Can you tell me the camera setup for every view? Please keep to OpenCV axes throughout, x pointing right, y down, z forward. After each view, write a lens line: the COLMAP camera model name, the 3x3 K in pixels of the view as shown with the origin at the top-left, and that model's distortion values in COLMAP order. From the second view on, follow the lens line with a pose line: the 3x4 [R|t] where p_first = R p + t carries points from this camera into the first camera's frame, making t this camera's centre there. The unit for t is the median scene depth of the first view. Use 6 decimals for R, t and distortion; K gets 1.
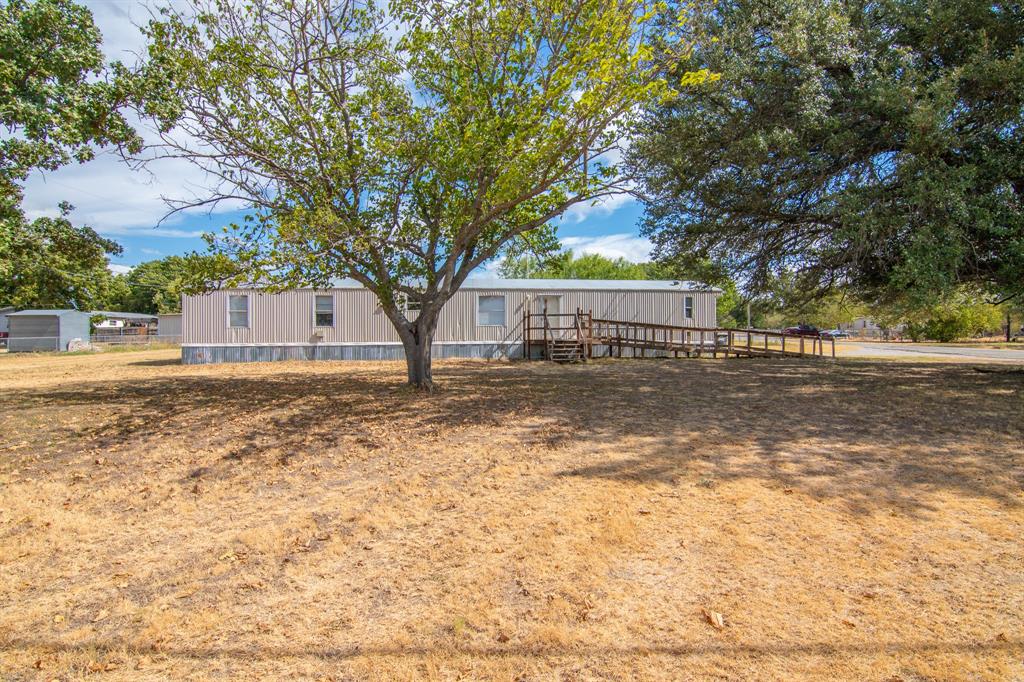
lens RADIAL K [[460.2, 0, 517.2], [0, 460.2, 342.3], [0, 0, 1]] dist [0.000375, 0.000053]
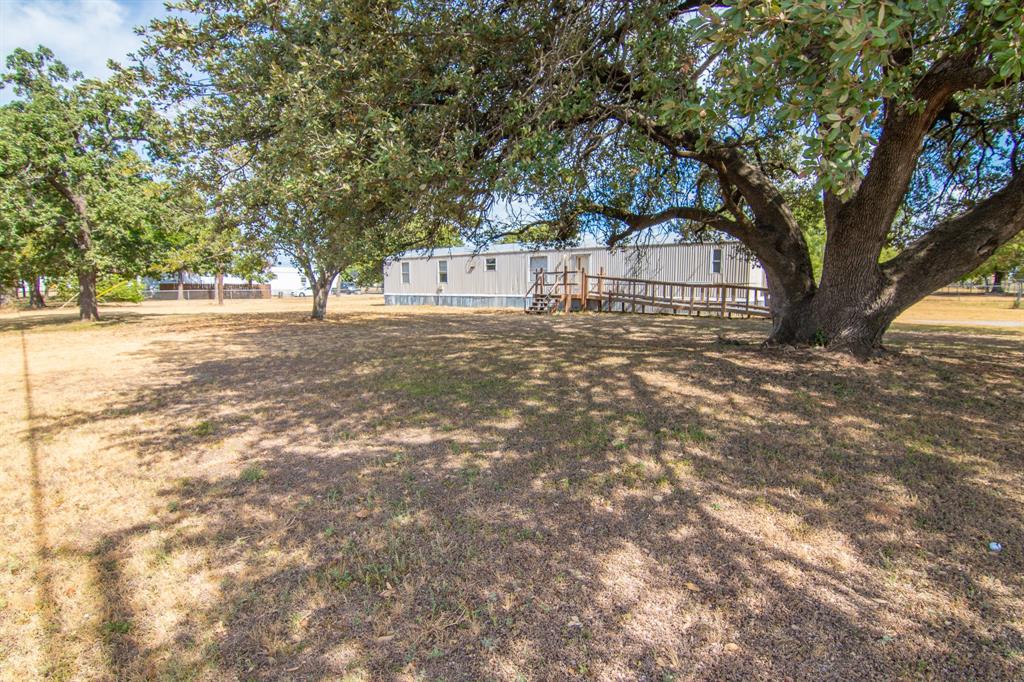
lens RADIAL K [[460.2, 0, 509.2], [0, 460.2, 341.3], [0, 0, 1]] dist [0.000375, 0.000053]
pose [[0.739837, 0.084935, -0.667404, 0.728232], [-0.021047, 0.994436, 0.103222, -0.004057], [0.672457, -0.062321, 0.737508, 0.052258]]
